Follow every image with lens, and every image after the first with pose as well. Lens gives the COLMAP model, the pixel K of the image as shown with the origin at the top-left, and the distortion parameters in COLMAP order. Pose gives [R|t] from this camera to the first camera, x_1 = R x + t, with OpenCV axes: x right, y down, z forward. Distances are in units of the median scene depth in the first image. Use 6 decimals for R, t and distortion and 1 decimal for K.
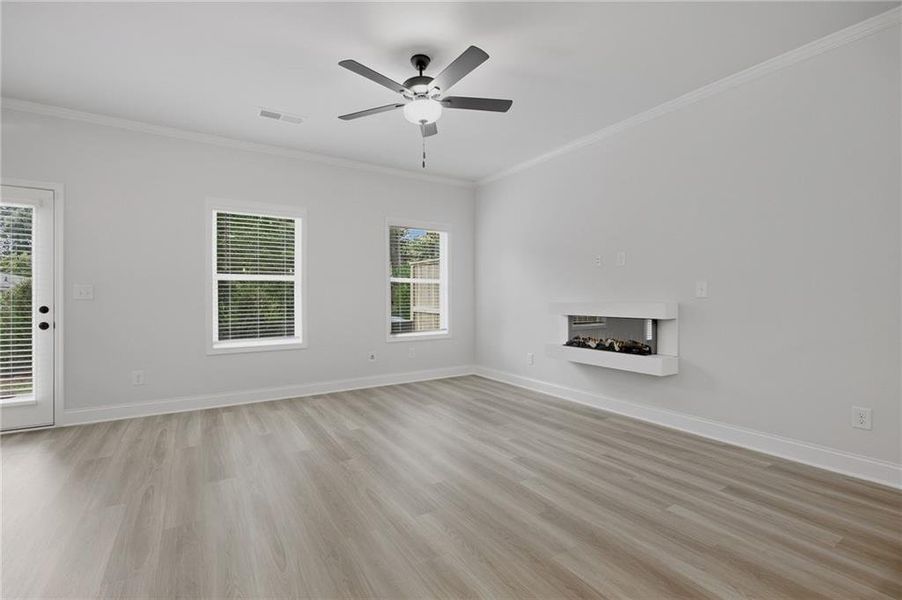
lens RADIAL K [[405.2, 0, 446.4], [0, 405.2, 296.2], [0, 0, 1]] dist [0.000586, 0.000277]
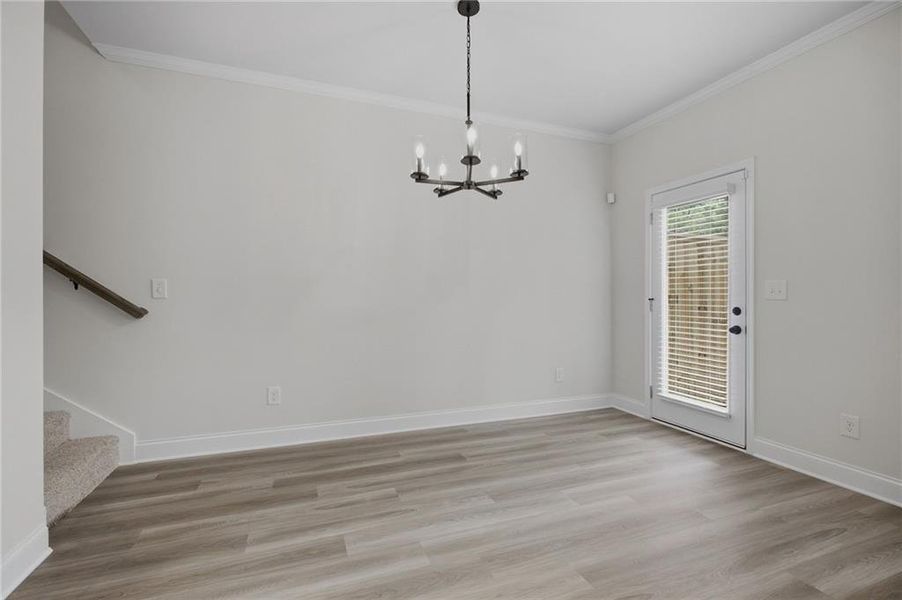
lens RADIAL K [[405.2, 0, 446.4], [0, 405.2, 296.2], [0, 0, 1]] dist [0.000586, 0.000277]
pose [[-0.209889, 0.001585, -0.977724, -0.021032], [0.005030, 0.999987, 0.000541, -0.001843], [0.977712, -0.004804, -0.209894, 0.574769]]
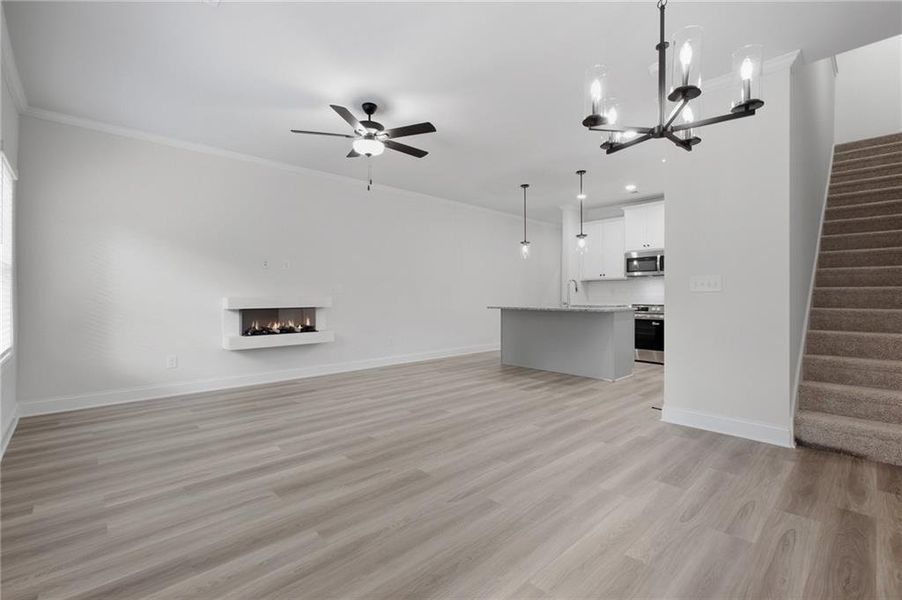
lens RADIAL K [[402.2, 0, 448.7], [0, 402.2, 288.7], [0, 0, 1]] dist [0.002128, 0.000409]
pose [[-0.192305, 0.020541, 0.981120, -1.114973], [-0.002158, 0.999770, -0.021354, 0.017473], [-0.981333, -0.006223, -0.192216, 0.819908]]
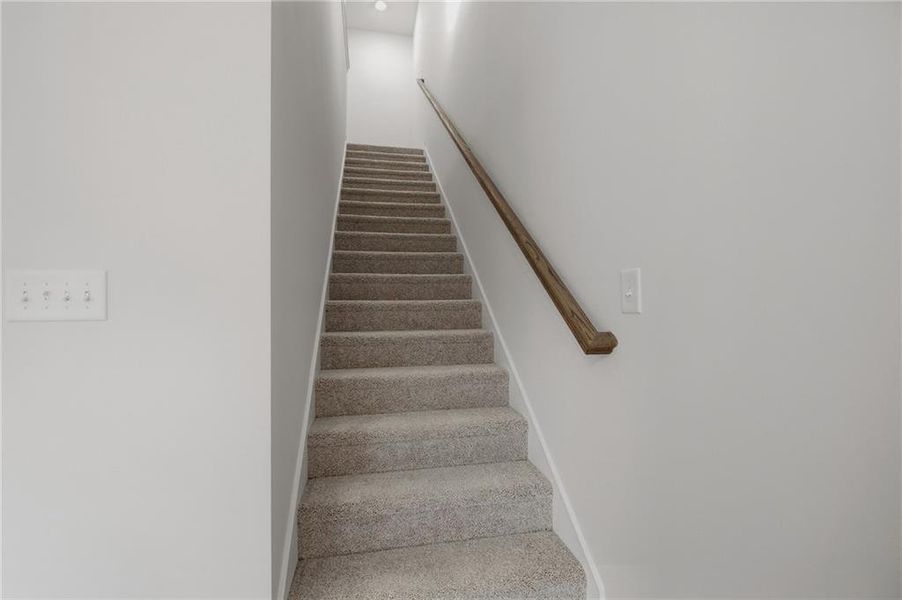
lens RADIAL K [[405.2, 0, 446.4], [0, 405.2, 296.2], [0, 0, 1]] dist [0.000586, 0.000277]
pose [[-0.937022, 0.008322, 0.349173, -0.670400], [0.004033, 0.999907, -0.013009, -0.010233], [-0.349248, -0.010781, -0.936968, 0.218996]]
